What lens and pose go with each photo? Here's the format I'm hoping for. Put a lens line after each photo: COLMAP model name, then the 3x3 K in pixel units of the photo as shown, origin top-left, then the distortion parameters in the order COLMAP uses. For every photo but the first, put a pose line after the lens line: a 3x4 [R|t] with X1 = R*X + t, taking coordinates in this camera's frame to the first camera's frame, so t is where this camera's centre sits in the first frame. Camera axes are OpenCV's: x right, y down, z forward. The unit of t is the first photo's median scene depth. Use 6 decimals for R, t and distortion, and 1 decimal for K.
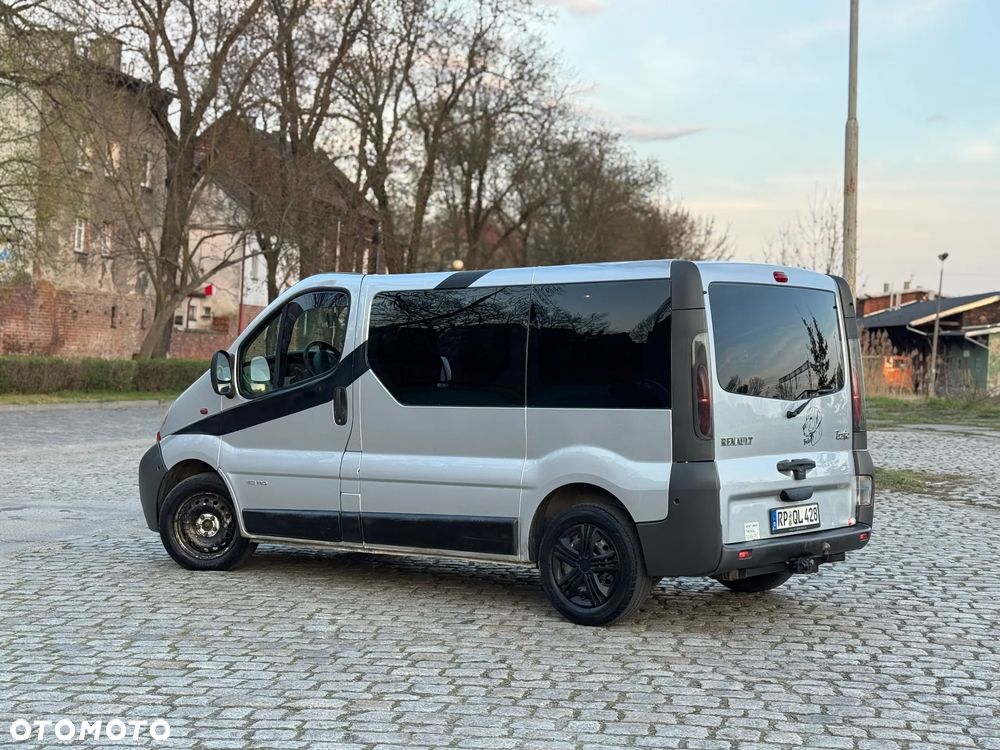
lens RADIAL K [[1692.7, 0, 499.0], [0, 1692.7, 378.7], [0, 0, 1]] dist [0.139442, 0.109220]
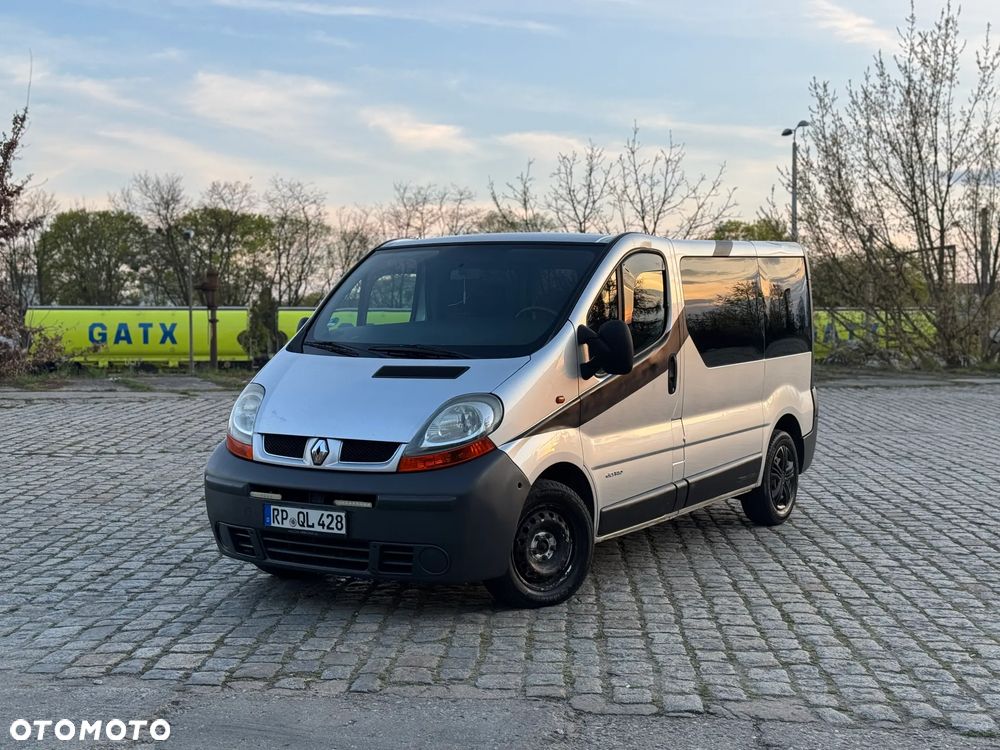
lens RADIAL K [[1419.9, 0, 498.8], [0, 1419.9, 376.3], [0, 0, 1]] dist [0.163587, -0.153349]
pose [[-0.126010, -0.070489, 0.989521, -0.892246], [0.009368, 0.997343, 0.072239, -0.042935], [-0.991985, 0.018373, -0.125015, 1.208383]]
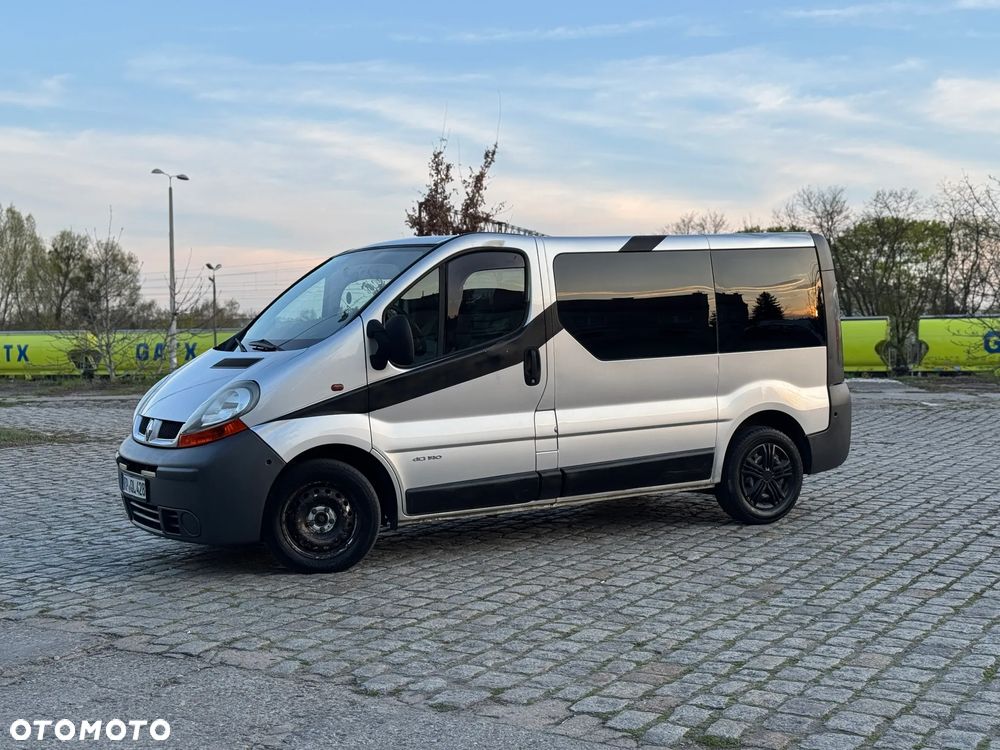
lens RADIAL K [[1419.9, 0, 498.8], [0, 1419.9, 376.3], [0, 0, 1]] dist [0.163587, -0.153349]
pose [[0.356685, -0.061840, 0.932176, -0.896063], [0.038637, 0.997930, 0.051418, -0.022779], [-0.933425, 0.017677, 0.358336, 0.720074]]
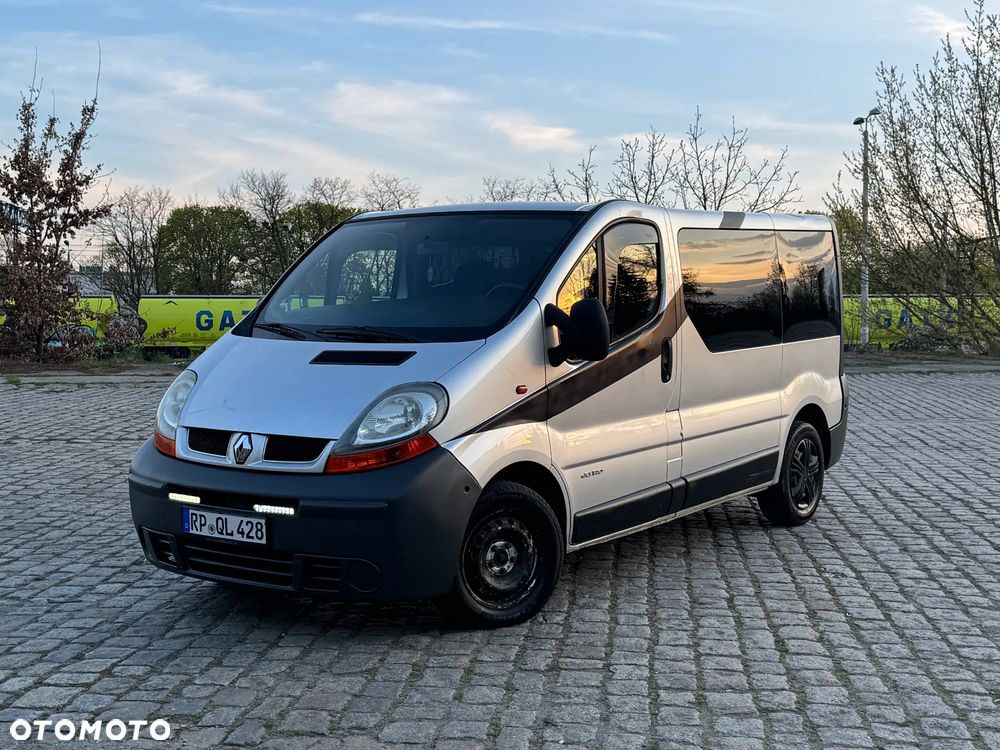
lens RADIAL K [[1332.5, 0, 505.6], [0, 1332.5, 378.4], [0, 0, 1]] dist [0.197726, -0.390959]
pose [[-0.063768, -0.083600, 0.994457, -0.769669], [0.012906, 0.996333, 0.084585, -0.033637], [-0.997881, 0.018228, -0.062455, 1.131866]]
